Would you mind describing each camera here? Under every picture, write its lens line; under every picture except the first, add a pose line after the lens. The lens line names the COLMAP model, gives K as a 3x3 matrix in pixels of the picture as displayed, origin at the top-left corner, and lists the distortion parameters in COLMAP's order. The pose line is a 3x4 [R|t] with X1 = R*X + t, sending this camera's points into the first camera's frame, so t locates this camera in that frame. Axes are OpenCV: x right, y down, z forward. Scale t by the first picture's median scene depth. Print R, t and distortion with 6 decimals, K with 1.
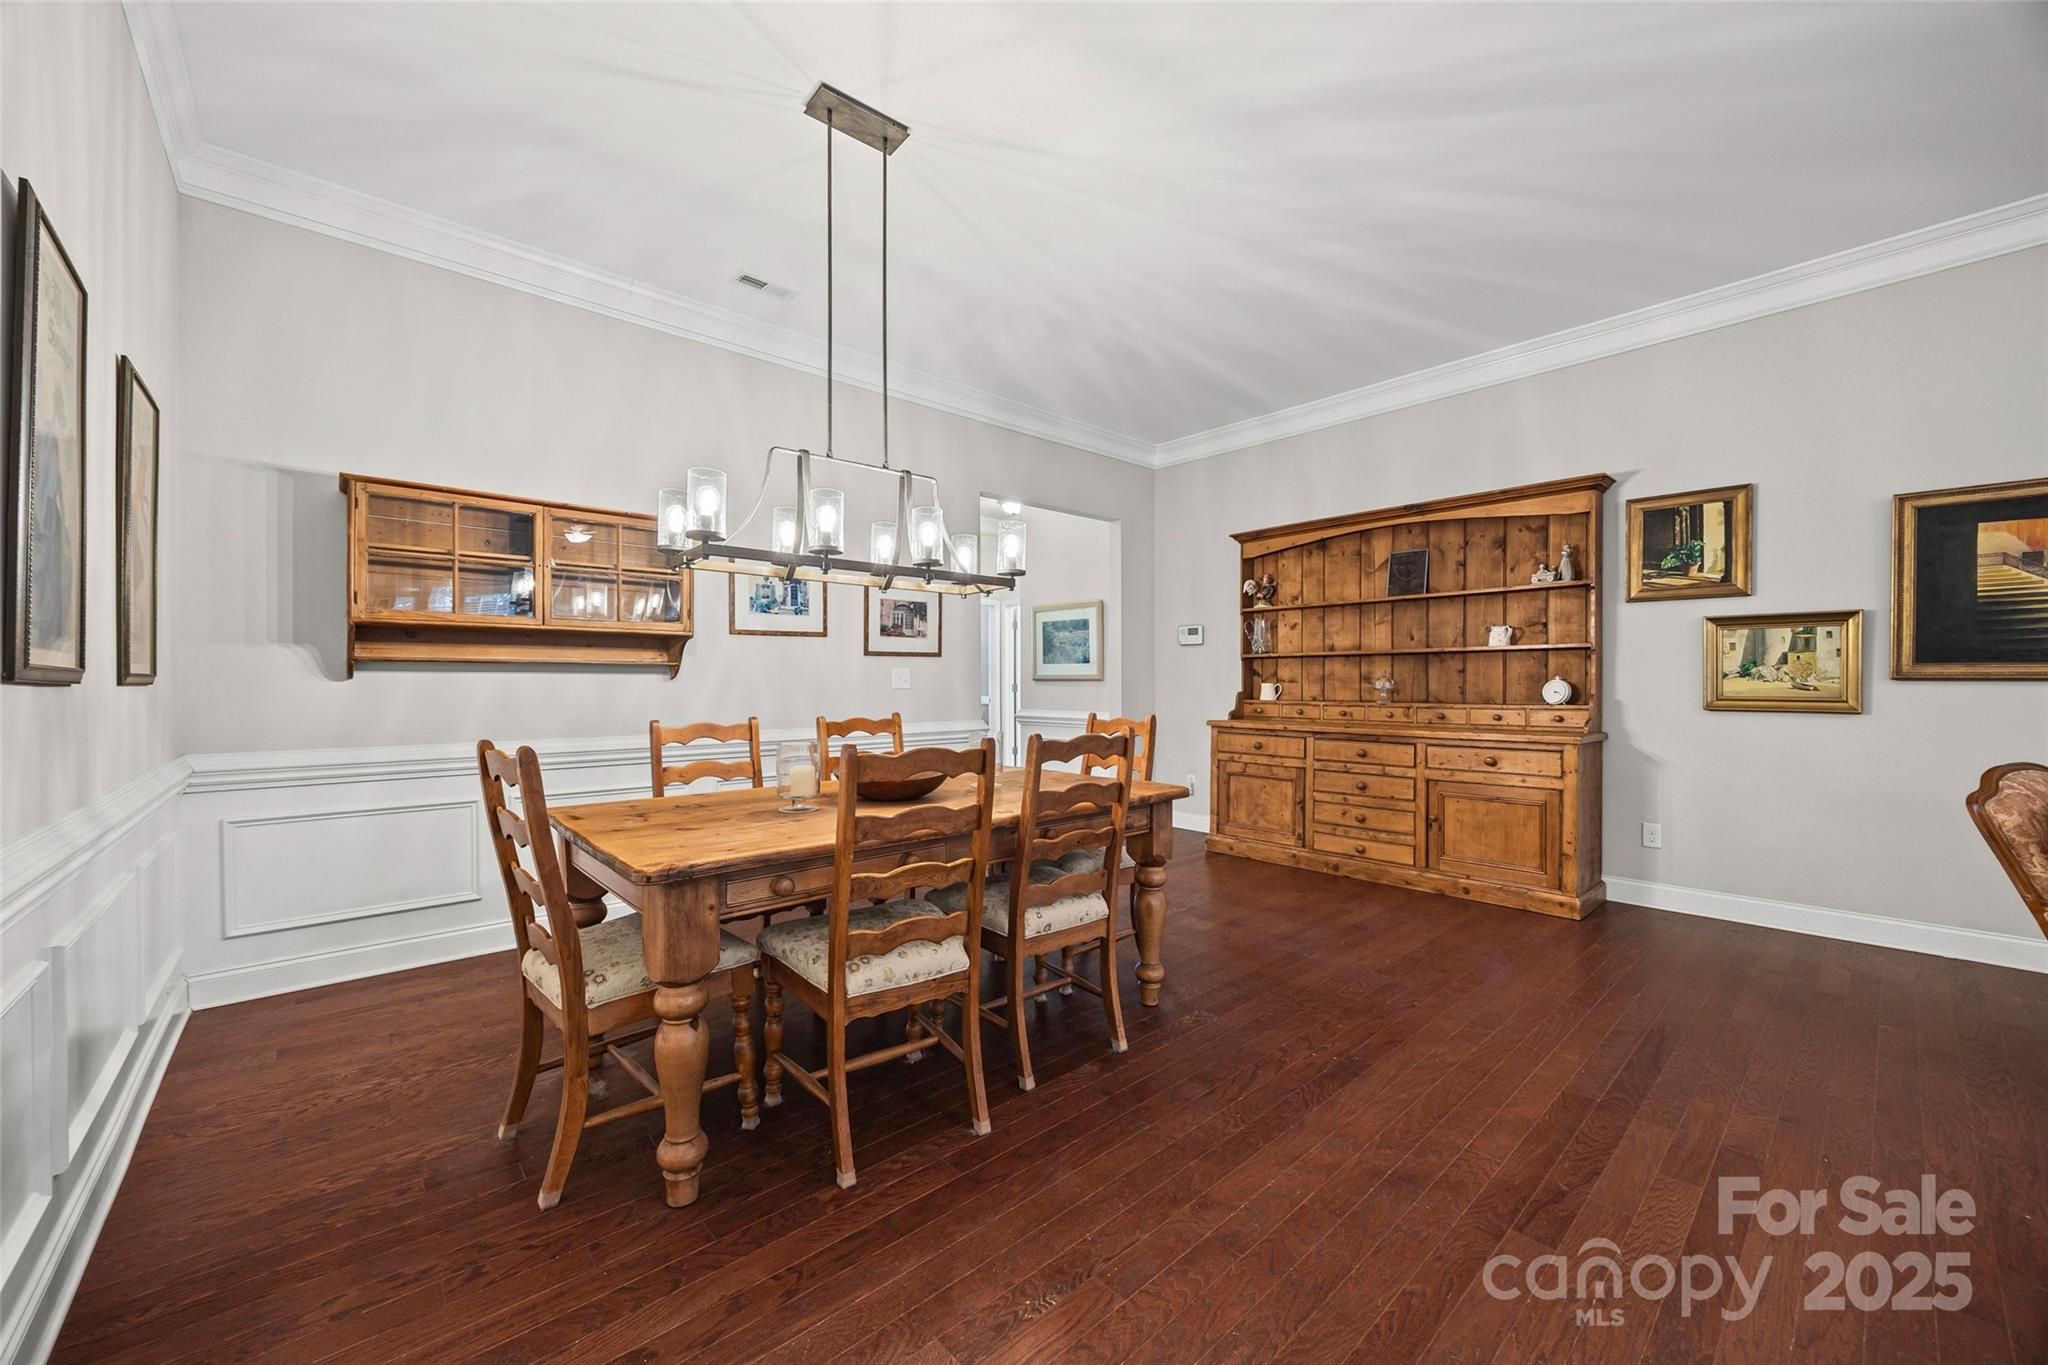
lens RADIAL K [[789.4, 0, 1037.8], [0, 789.4, 688.9], [0, 0, 1]] dist [-0.001182, -0.000164]
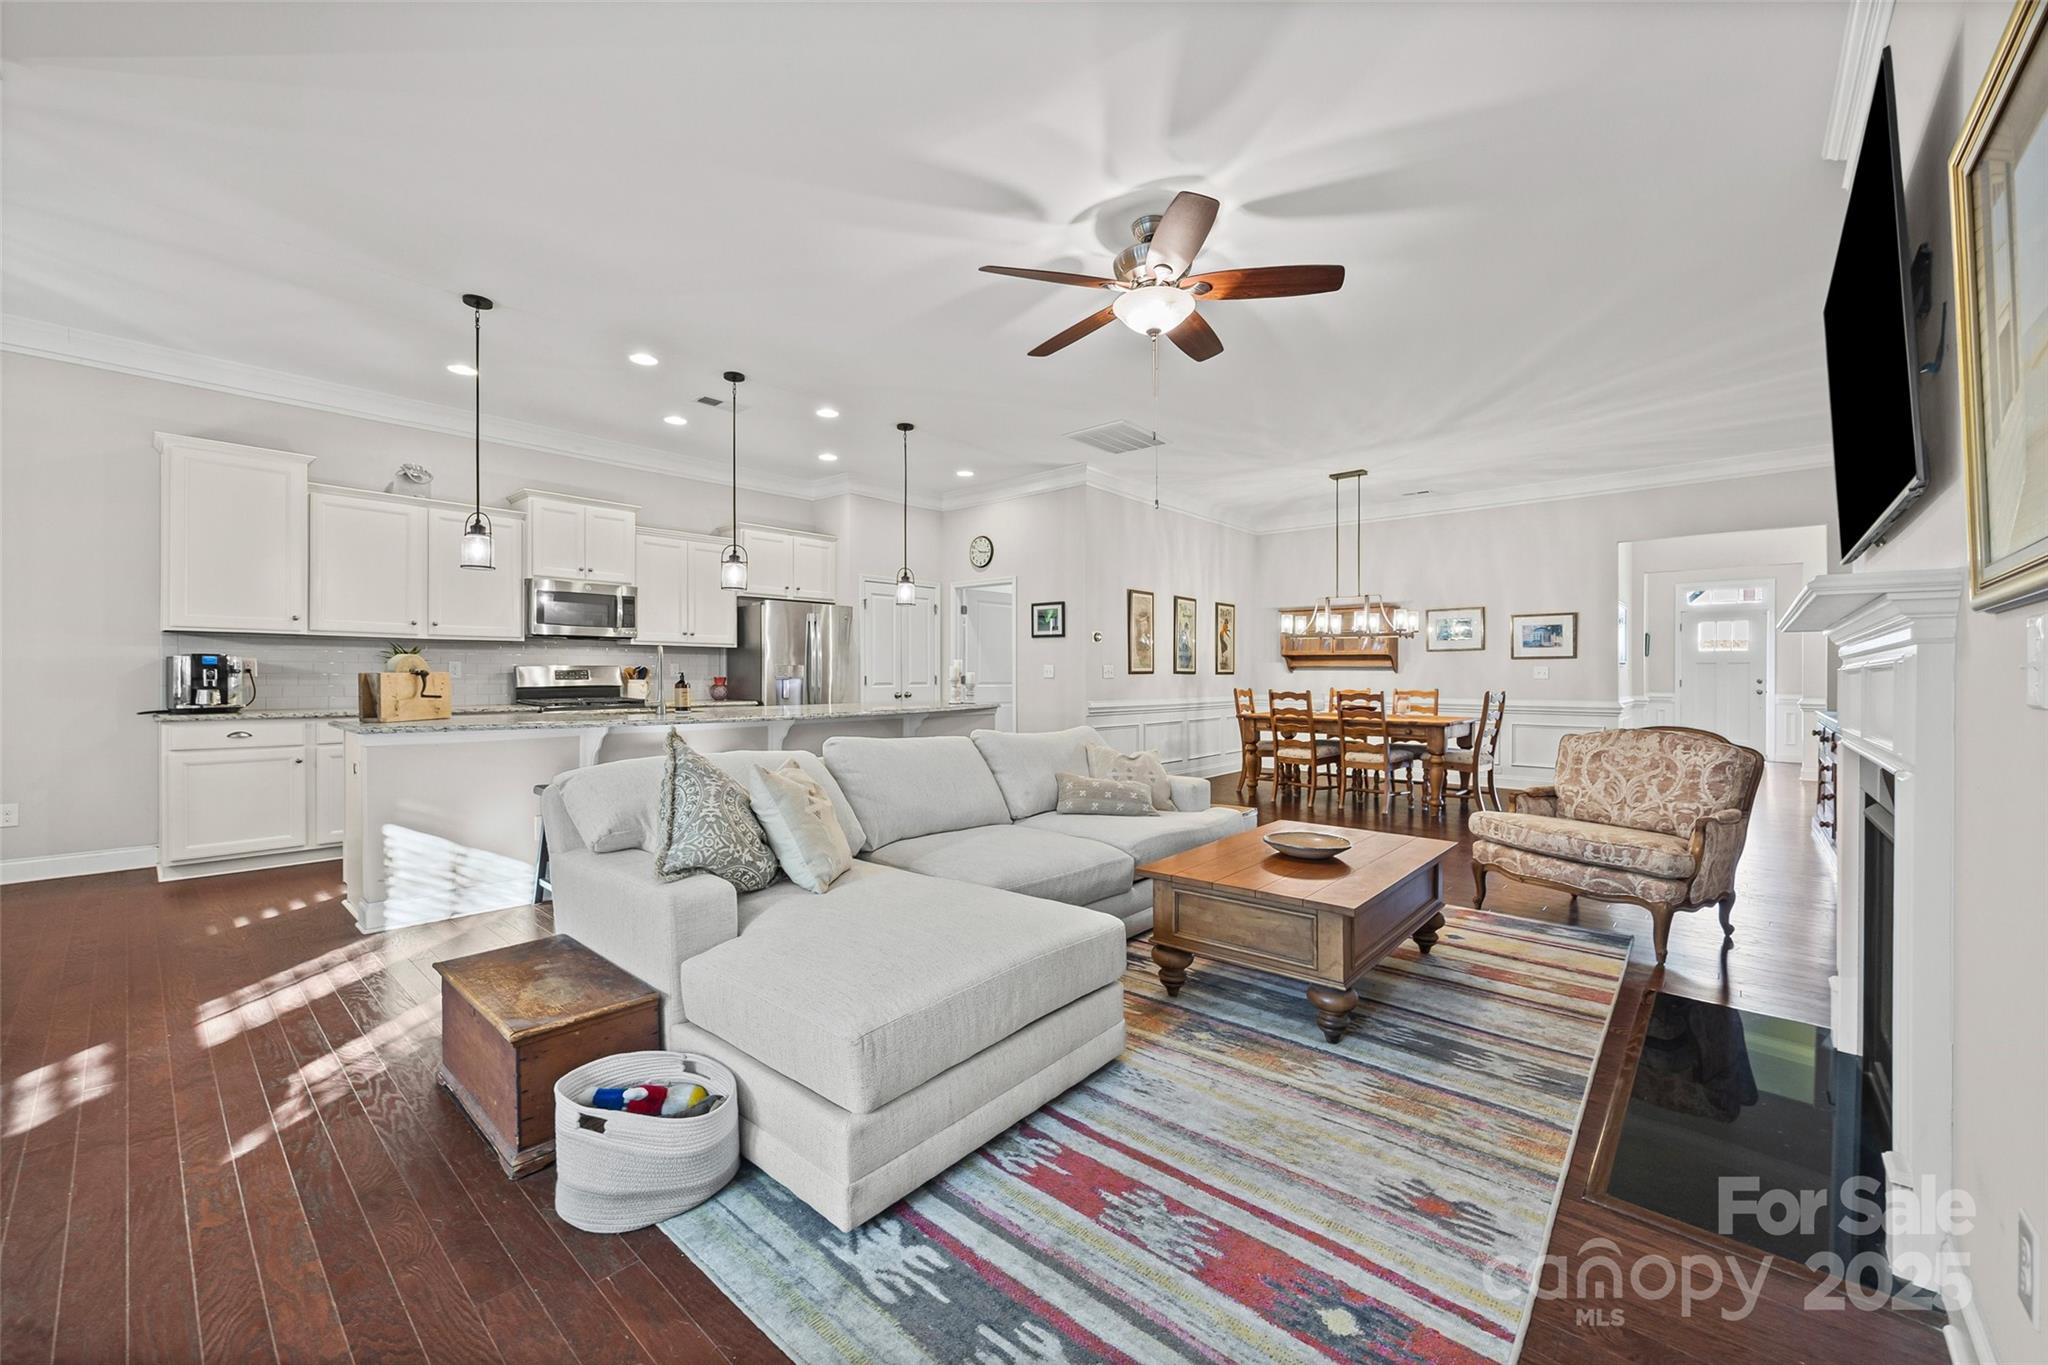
lens RADIAL K [[789.4, 0, 1039.1], [0, 789.4, 696.5], [0, 0, 1]] dist [-0.001182, -0.000164]
pose [[0.117346, 0.032125, -0.992571, 1.621094], [-0.012650, 0.999444, 0.030851, -0.001539], [0.993010, 0.008936, 0.117687, -0.277863]]
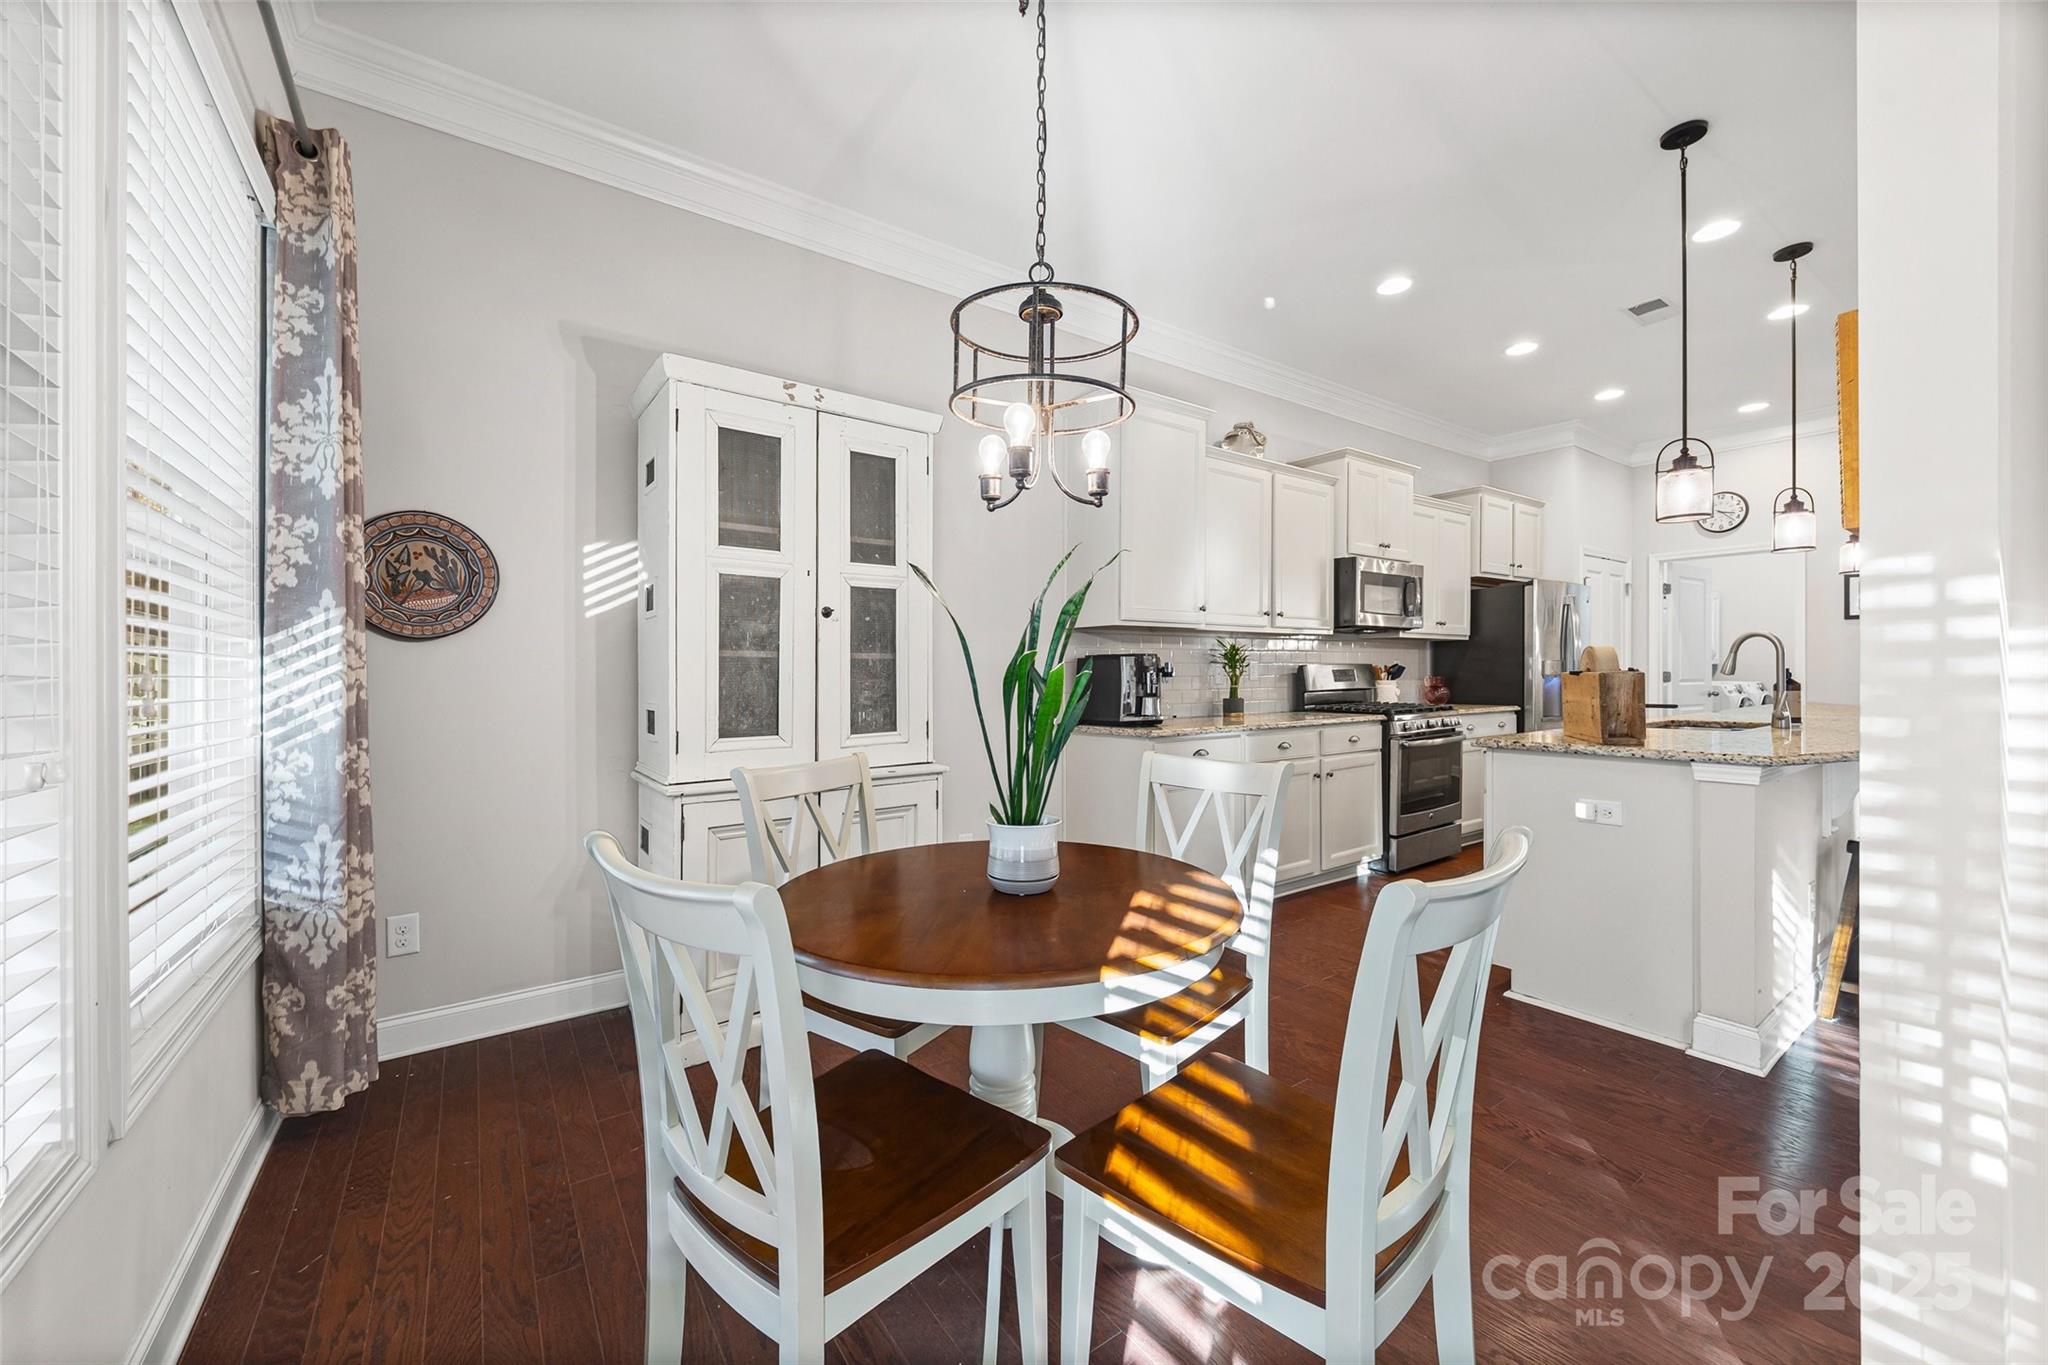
lens RADIAL K [[789.4, 0, 1040.5], [0, 789.4, 675.5], [0, 0, 1]] dist [-0.001182, -0.000164]
pose [[-0.097699, 0.003621, -0.995209, 1.278005], [0.001257, 0.999993, 0.003515, 0.010277], [0.995215, -0.000908, -0.097703, -1.381715]]
